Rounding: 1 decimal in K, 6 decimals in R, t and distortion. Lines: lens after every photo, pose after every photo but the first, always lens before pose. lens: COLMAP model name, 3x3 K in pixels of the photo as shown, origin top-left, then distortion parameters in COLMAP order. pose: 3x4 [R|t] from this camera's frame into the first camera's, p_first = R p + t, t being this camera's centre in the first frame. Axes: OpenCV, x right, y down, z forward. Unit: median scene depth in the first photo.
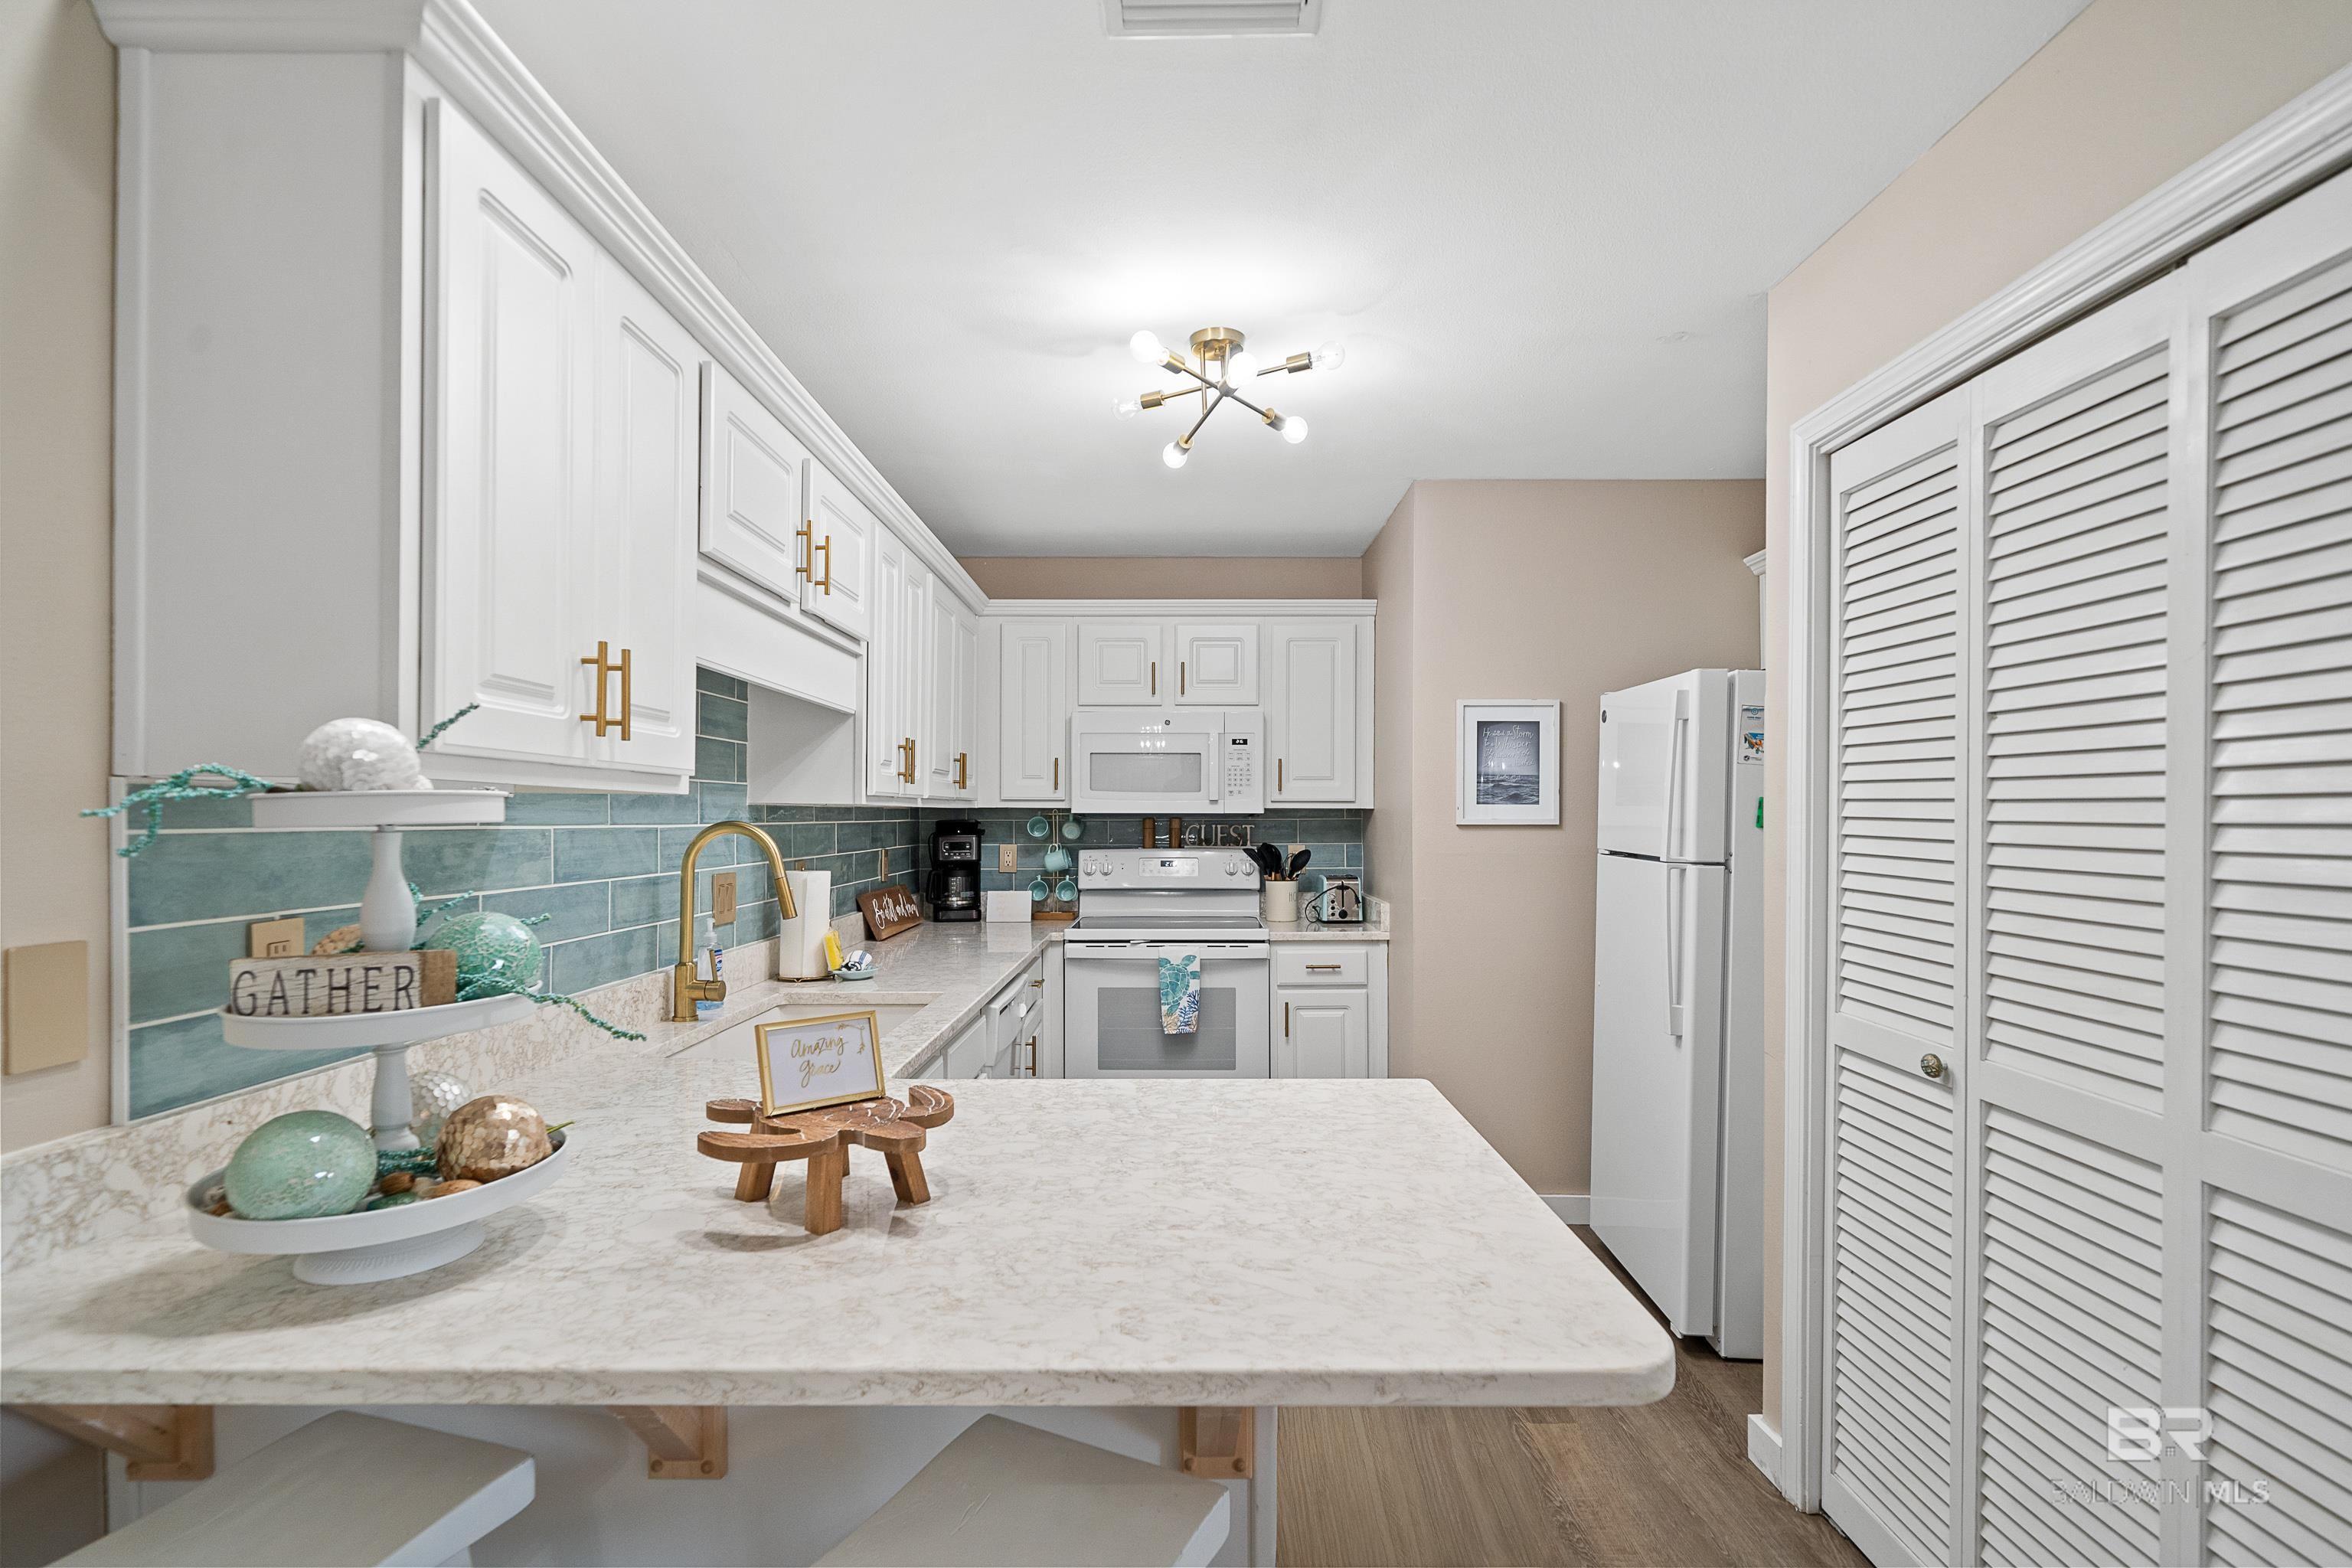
lens RADIAL K [[1122.9, 0, 1165.7], [0, 1122.9, 817.7], [0, 0, 1]] dist [0.001412, 0.000407]
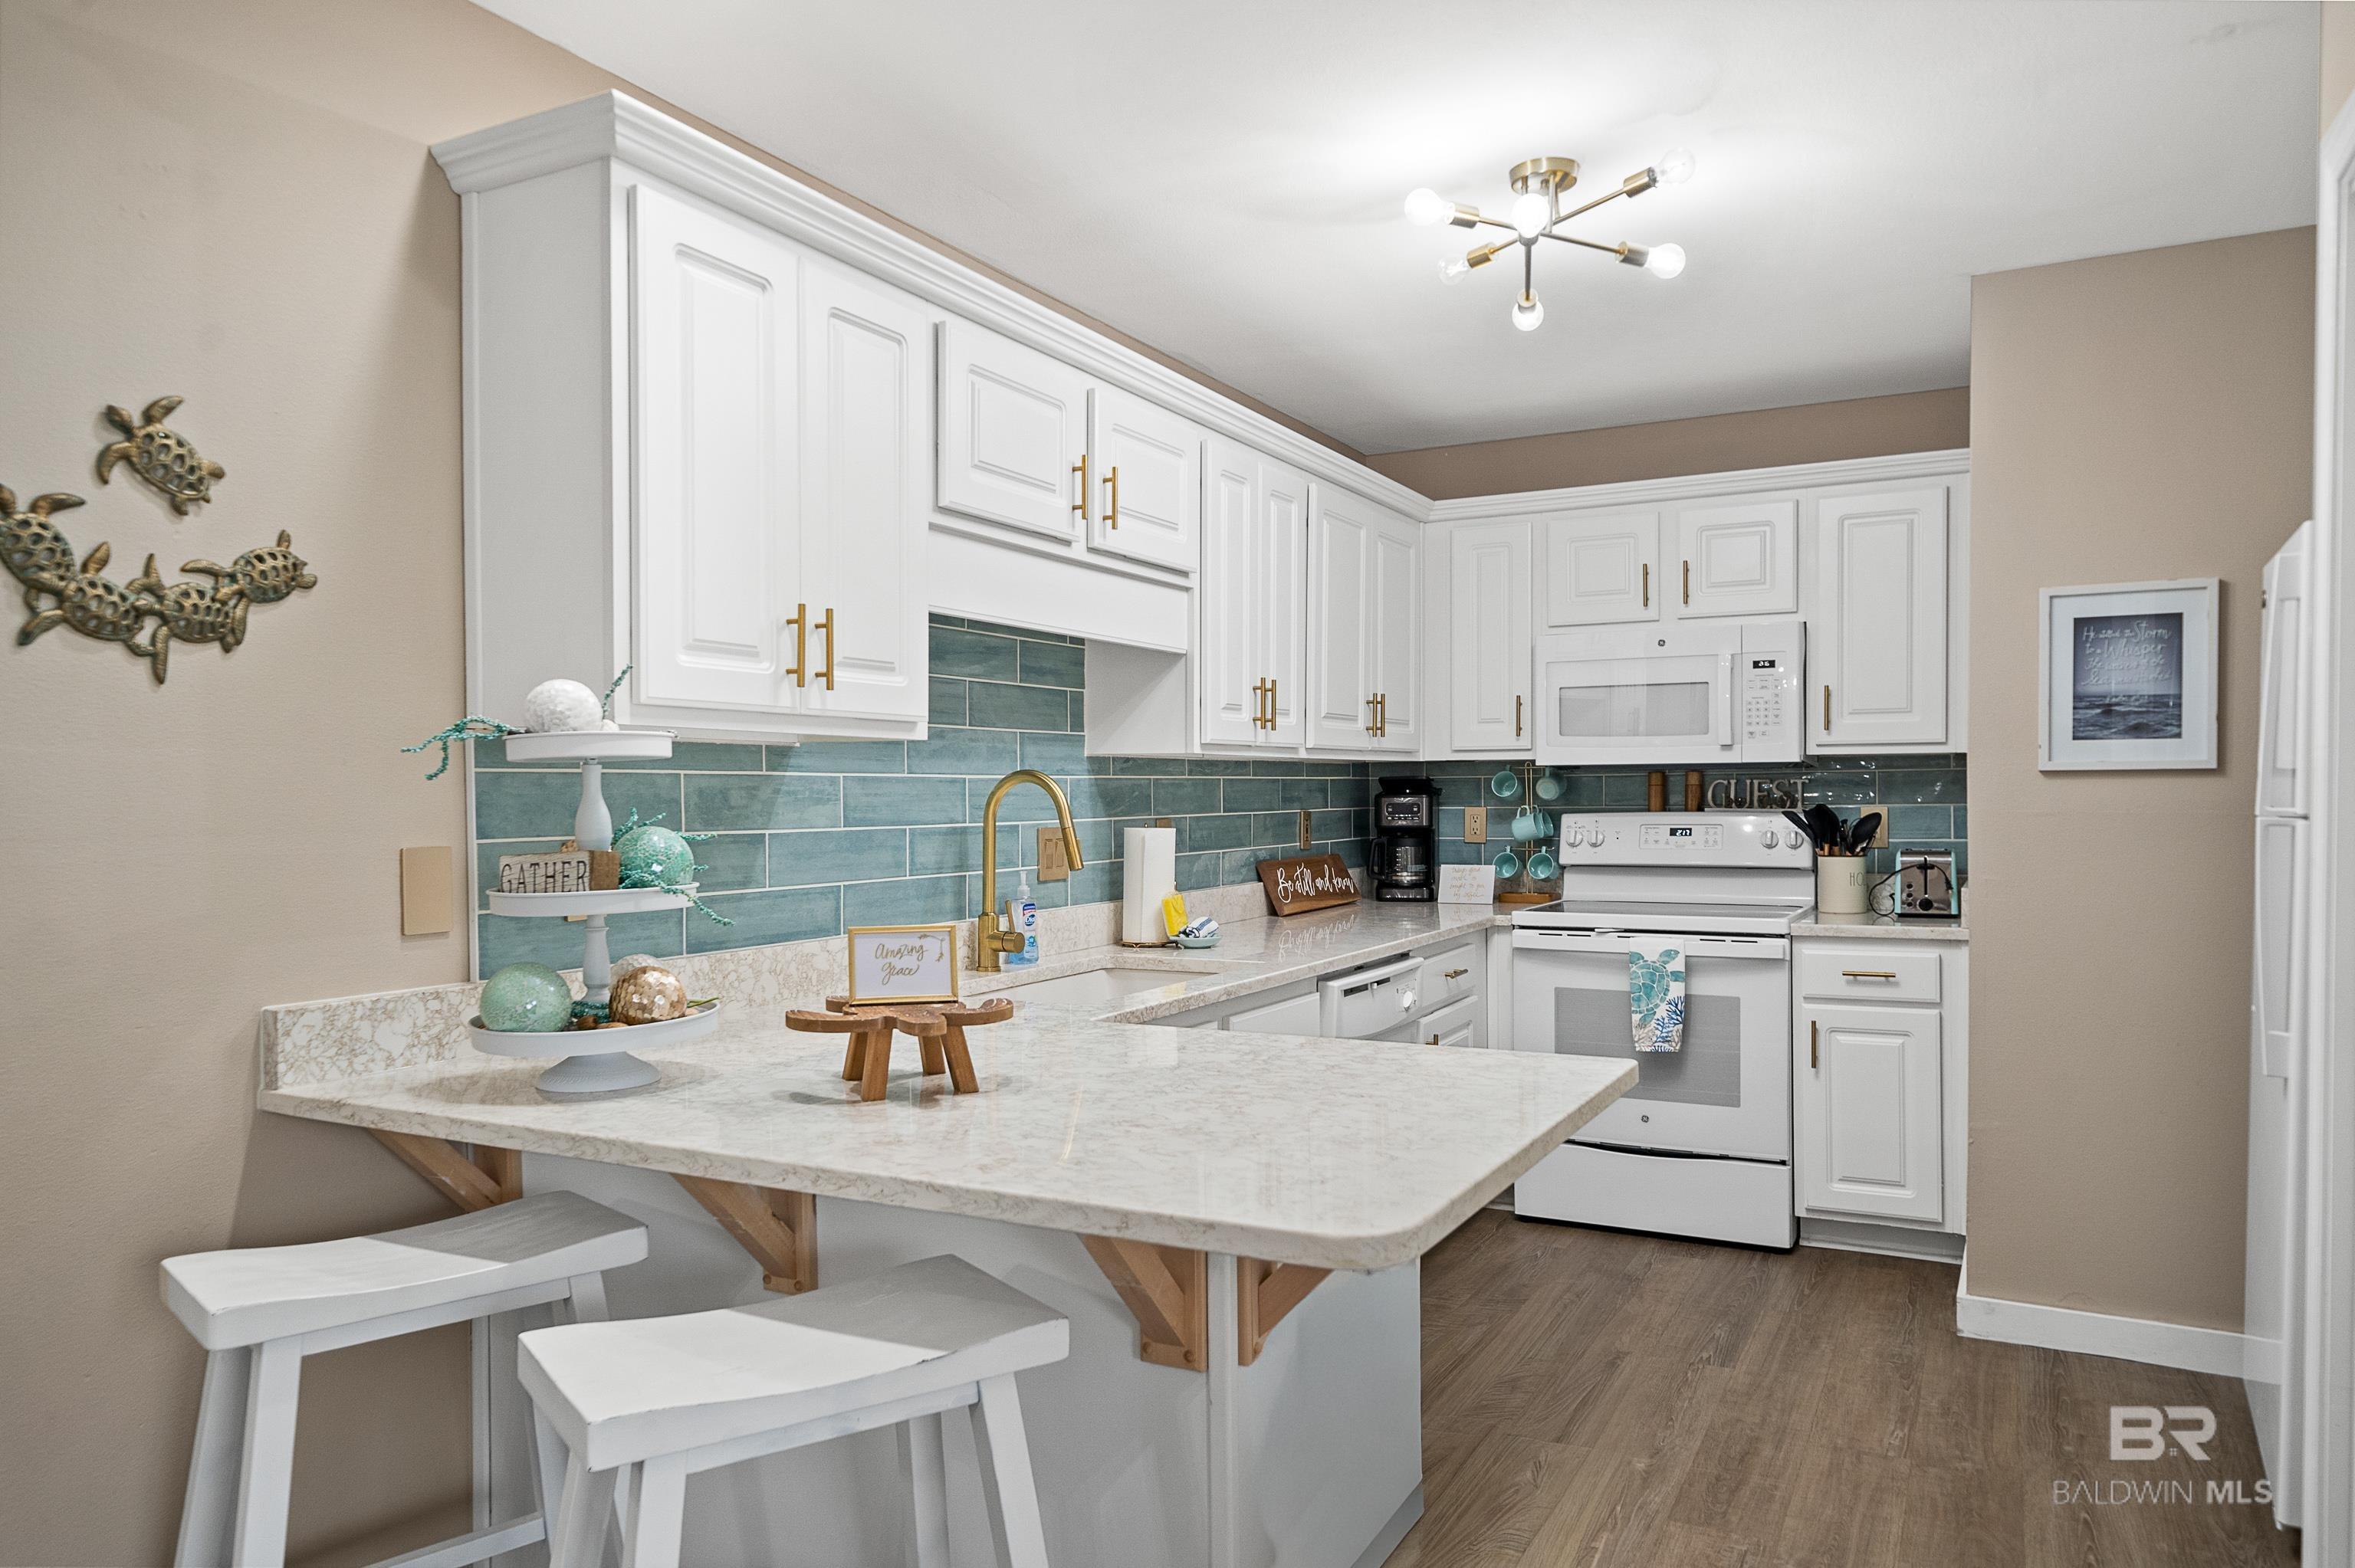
lens RADIAL K [[1540.1, 0, 1155.2], [0, 1540.1, 821.3], [0, 0, 1]] dist [0.002875, -0.001917]
pose [[0.882186, 0.001689, -0.470898, 0.331719], [0.007827, 0.999803, 0.018250, 0.022941], [0.470836, -0.019786, 0.881999, -0.128196]]
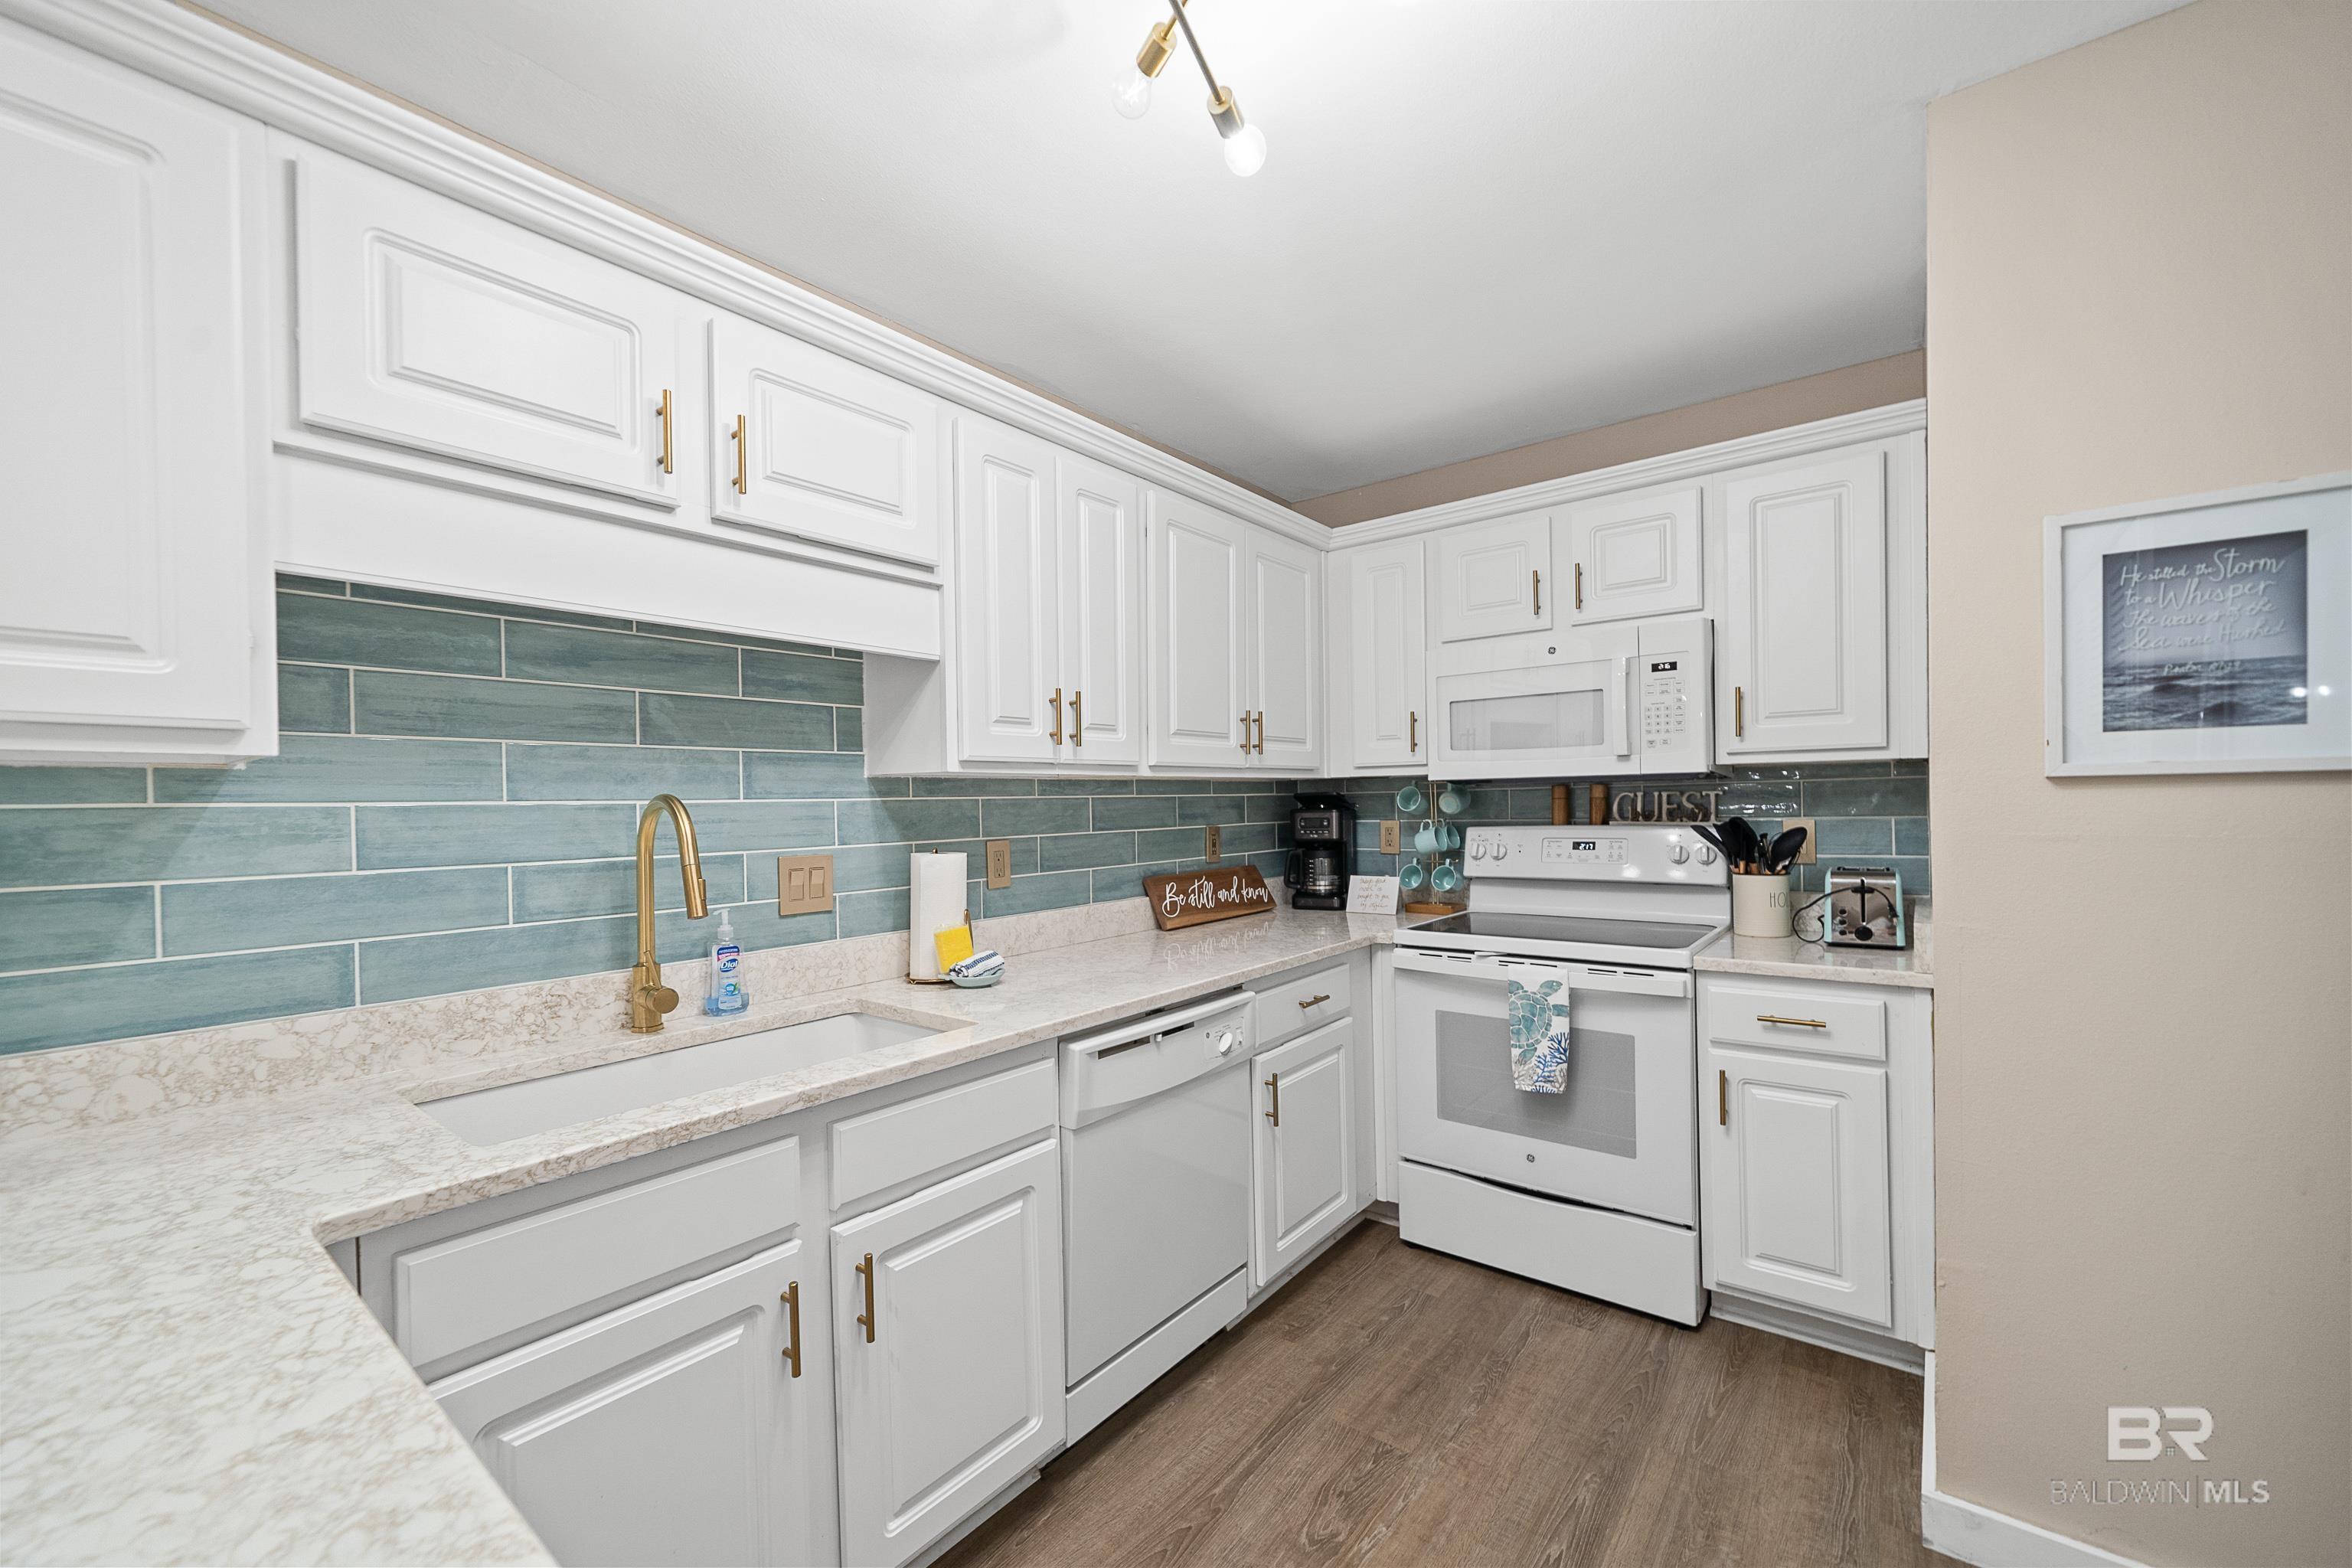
lens RADIAL K [[929.9, 0, 1166.3], [0, 929.9, 812.7], [0, 0, 1]] dist [-0.000803, -0.000176]
pose [[0.789470, -0.008901, -0.613725, 0.301257], [0.018335, 0.999791, 0.009085, 0.015899], [0.613515, -0.018425, 0.789468, 0.659916]]
